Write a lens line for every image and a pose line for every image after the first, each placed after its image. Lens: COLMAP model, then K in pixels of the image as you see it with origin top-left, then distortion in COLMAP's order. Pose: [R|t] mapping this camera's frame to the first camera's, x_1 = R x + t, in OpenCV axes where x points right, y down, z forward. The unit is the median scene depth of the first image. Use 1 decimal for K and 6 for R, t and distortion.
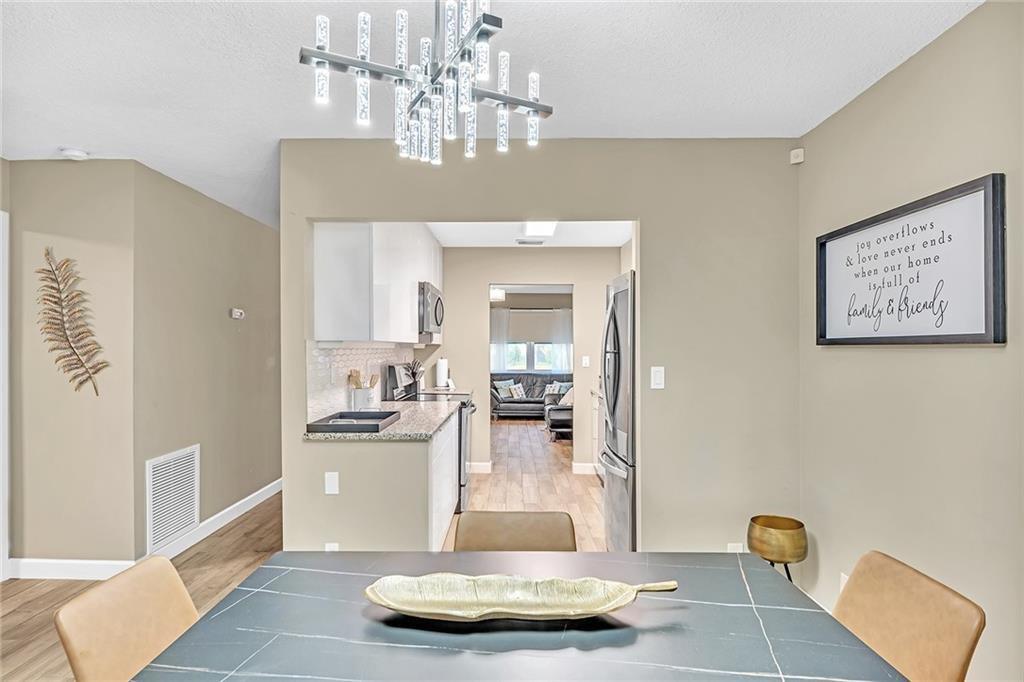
lens RADIAL K [[465.7, 0, 512.0], [0, 465.7, 341.0], [0, 0, 1]] dist [-0.000566, -0.000358]
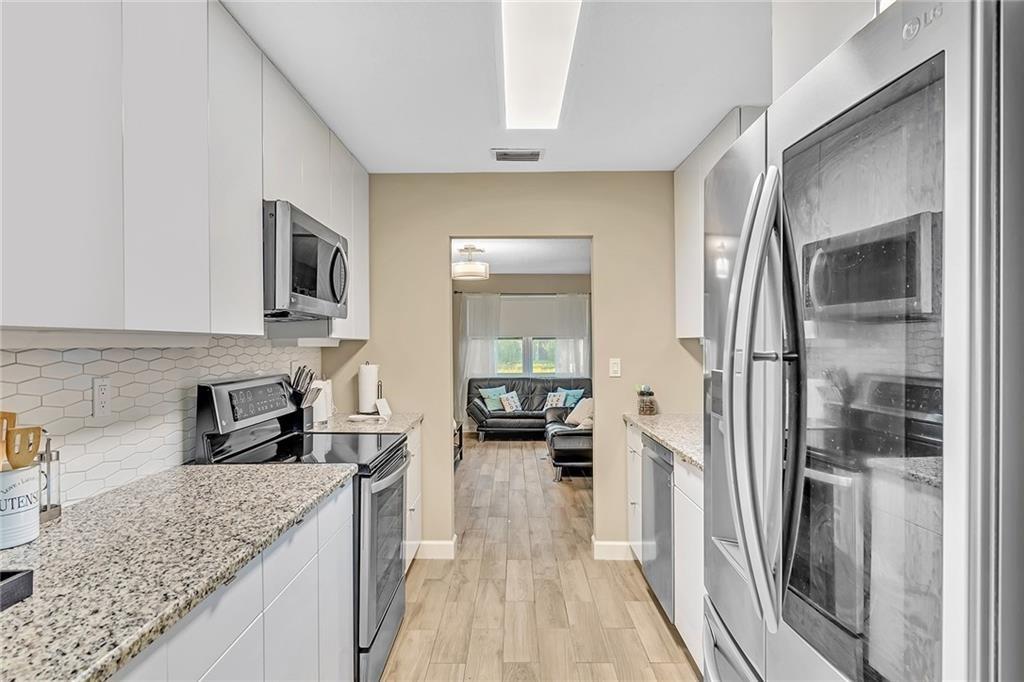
lens RADIAL K [[465.7, 0, 512.0], [0, 465.7, 341.0], [0, 0, 1]] dist [-0.000566, -0.000358]
pose [[0.999962, -0.007570, -0.004248, 0.022870], [0.007596, 0.999953, 0.006060, 0.004534], [0.004202, -0.006092, 0.999973, 0.295986]]
